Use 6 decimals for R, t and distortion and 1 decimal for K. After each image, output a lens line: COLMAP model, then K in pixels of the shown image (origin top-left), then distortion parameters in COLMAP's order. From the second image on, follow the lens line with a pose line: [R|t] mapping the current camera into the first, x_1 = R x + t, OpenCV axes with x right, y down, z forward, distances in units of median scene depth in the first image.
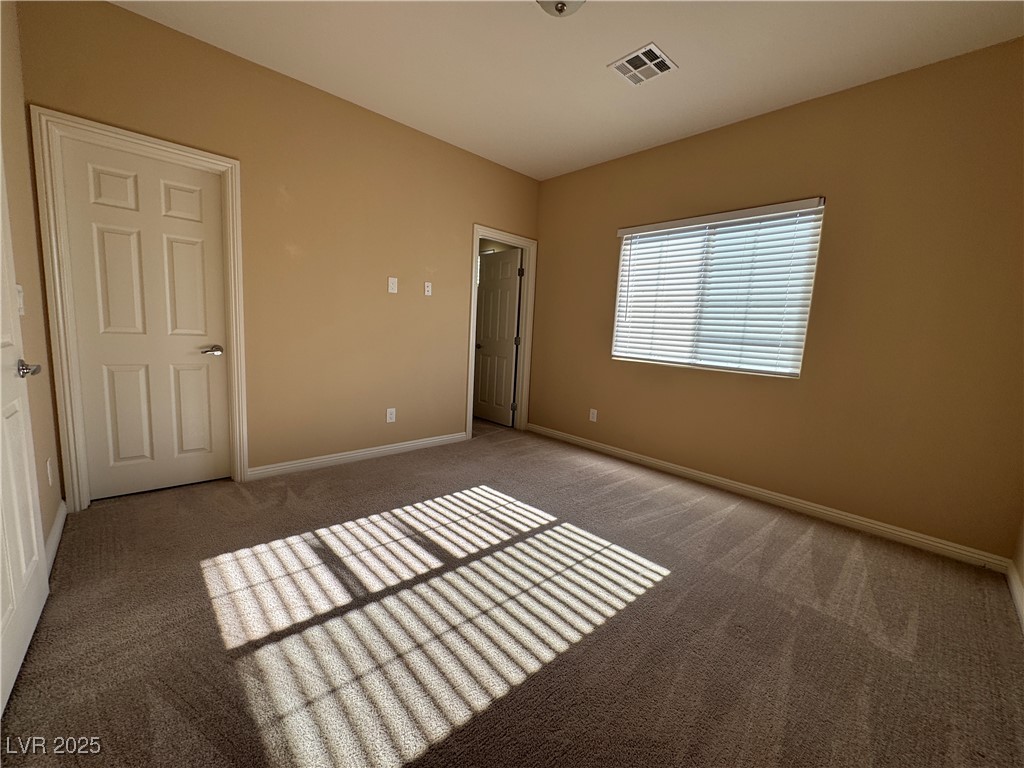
lens RADIAL K [[408.0, 0, 514.3], [0, 408.0, 389.3], [0, 0, 1]] dist [0.000820, -0.000226]
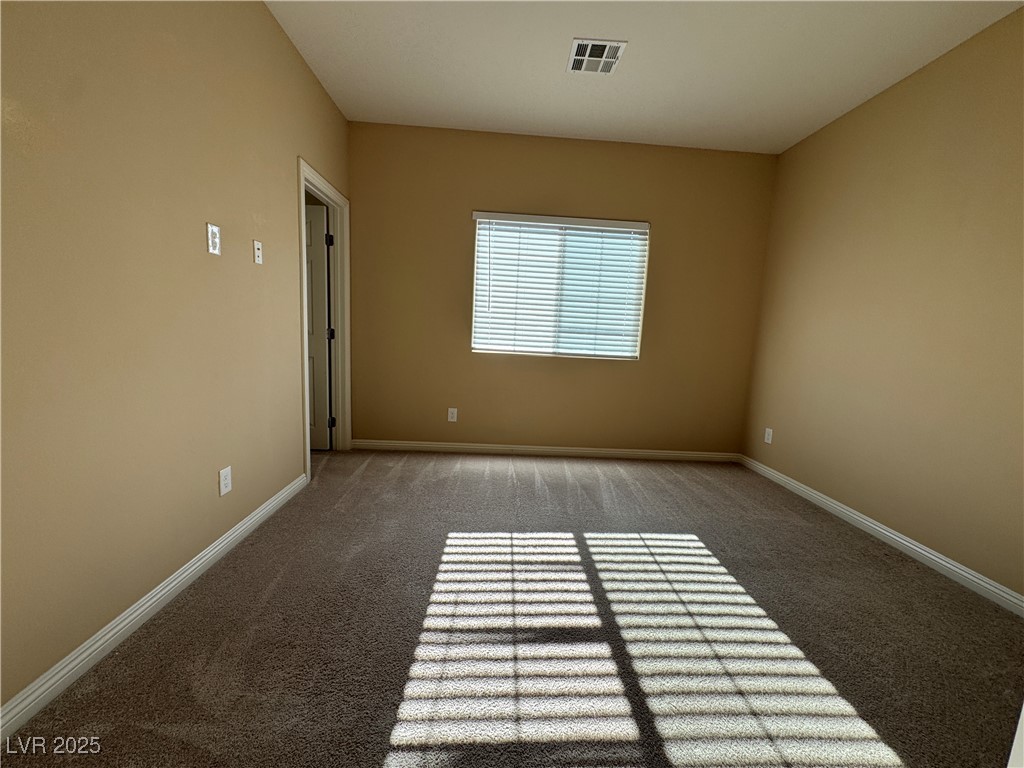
lens RADIAL K [[408.0, 0, 512.9], [0, 408.0, 387.9], [0, 0, 1]] dist [0.000820, -0.000226]
pose [[0.652320, -0.128168, 0.747028, -0.603312], [0.094010, 0.991670, 0.088050, -0.097600], [-0.752091, 0.012792, 0.658935, 0.471615]]
